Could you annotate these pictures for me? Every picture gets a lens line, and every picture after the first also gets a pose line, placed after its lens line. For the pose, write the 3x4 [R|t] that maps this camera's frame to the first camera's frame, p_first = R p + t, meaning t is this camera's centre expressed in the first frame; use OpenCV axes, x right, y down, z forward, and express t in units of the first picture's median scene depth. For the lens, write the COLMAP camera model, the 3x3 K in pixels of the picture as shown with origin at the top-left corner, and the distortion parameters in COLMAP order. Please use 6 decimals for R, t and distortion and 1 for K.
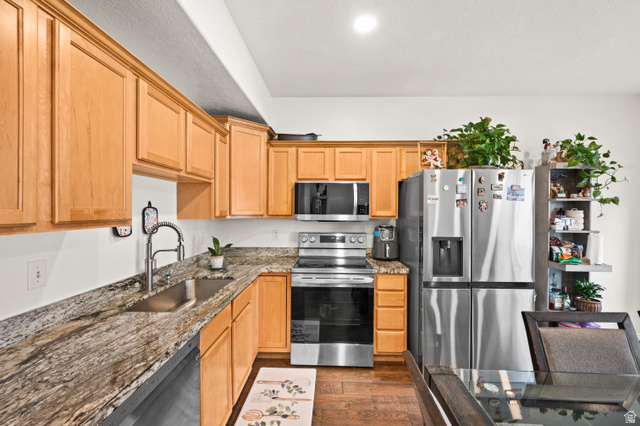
lens RADIAL K [[265.9, 0, 319.4], [0, 265.9, 211.4], [0, 0, 1]] dist [0.000265, -0.000255]
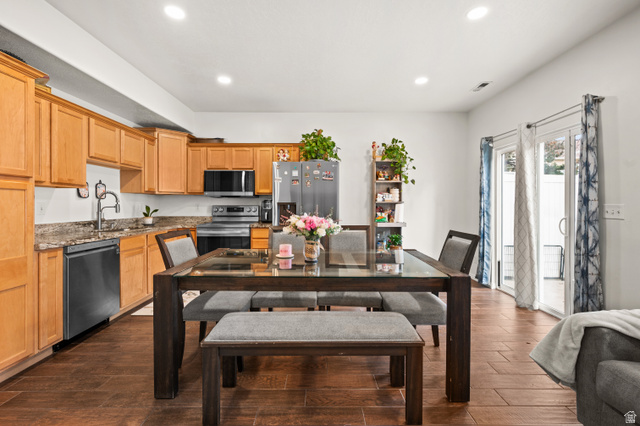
lens RADIAL K [[275.0, 0, 317.0], [0, 275.0, 205.1], [0, 0, 1]] dist [-0.002282, -0.000037]
pose [[0.999310, -0.006786, 0.036526, 0.560015], [0.006952, 0.999966, -0.004400, 0.112639], [-0.036495, 0.004651, 0.999323, -0.665709]]
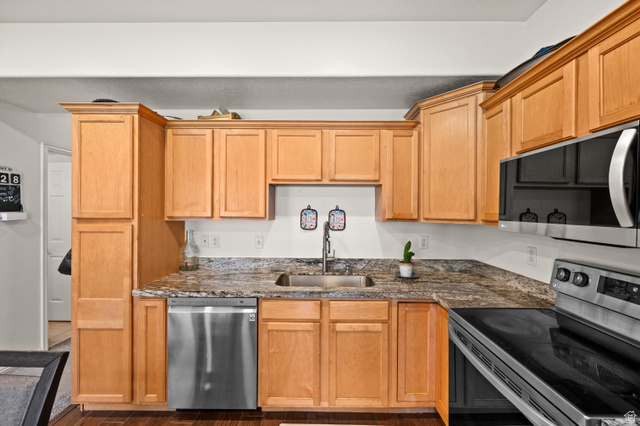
lens RADIAL K [[254.9, 0, 324.1], [0, 254.9, 211.1], [0, 0, 1]] dist [0.000189, -0.001243]
pose [[0.028062, -0.004838, -0.999594, 0.483117], [-0.008447, 0.999951, -0.005076, -0.001621], [0.999570, 0.008586, 0.028020, 0.712636]]
